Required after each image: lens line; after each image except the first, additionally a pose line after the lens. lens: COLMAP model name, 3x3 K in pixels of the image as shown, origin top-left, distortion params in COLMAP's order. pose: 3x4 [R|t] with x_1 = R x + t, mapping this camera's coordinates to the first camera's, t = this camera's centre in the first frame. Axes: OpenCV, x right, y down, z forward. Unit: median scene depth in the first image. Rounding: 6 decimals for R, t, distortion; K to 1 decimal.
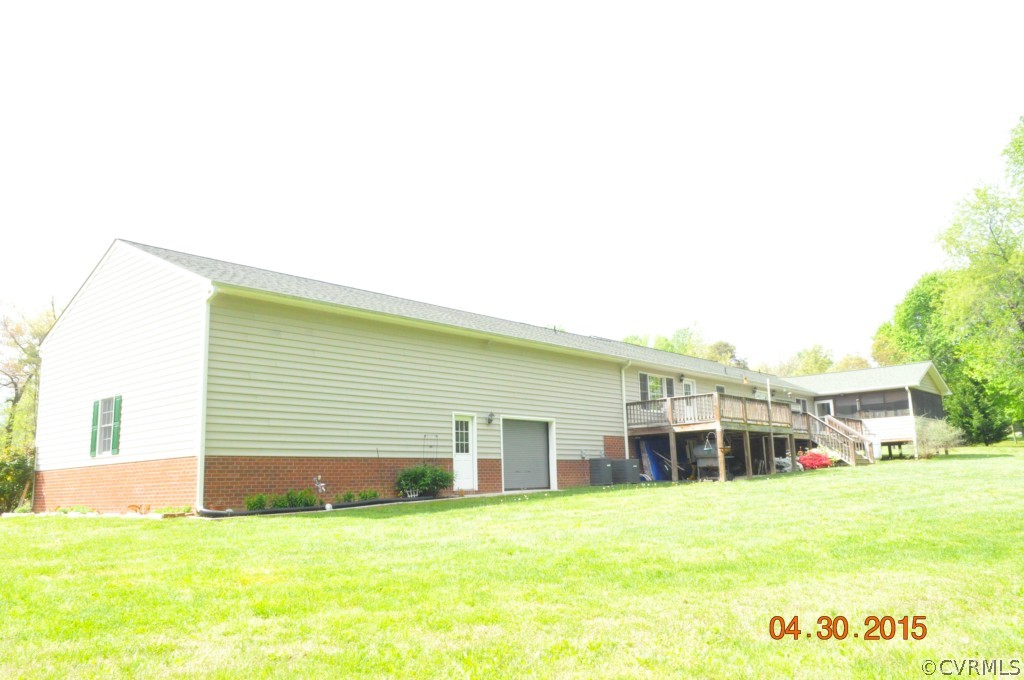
lens RADIAL K [[809.1, 0, 512.3], [0, 809.1, 342.1], [0, 0, 1]] dist [-0.017200, -0.008508]
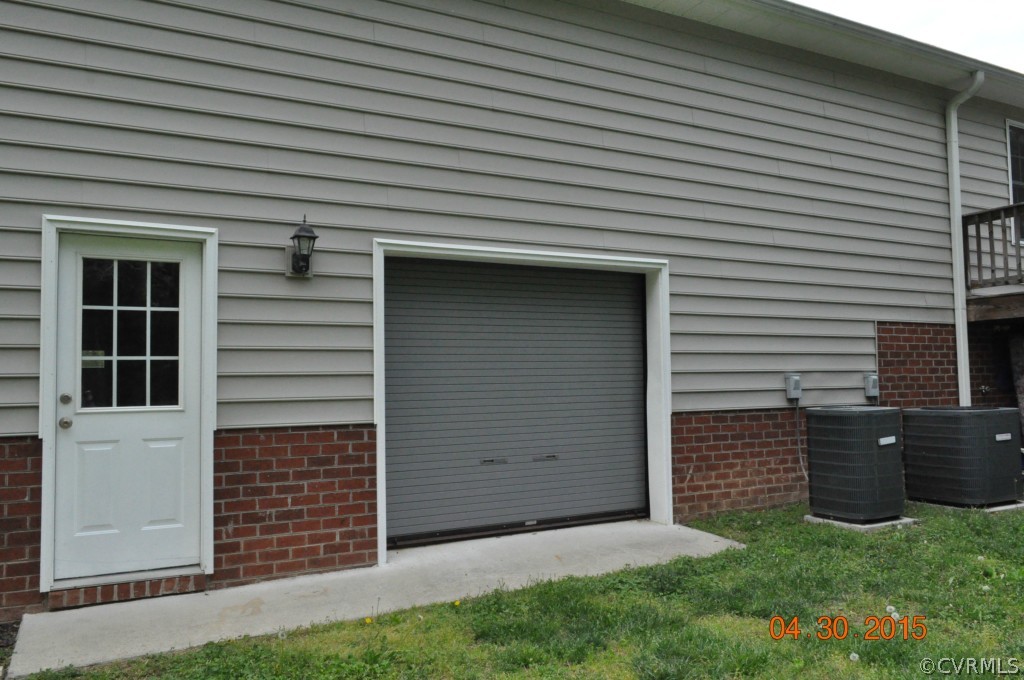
lens RADIAL K [[809.1, 0, 518.4], [0, 809.1, 336.3], [0, 0, 1]] dist [-0.017200, -0.008508]
pose [[0.937096, -0.002184, -0.349065, 0.100719], [0.047612, 0.991435, 0.121614, 0.085614], [0.345810, -0.130584, 0.929174, 0.738453]]
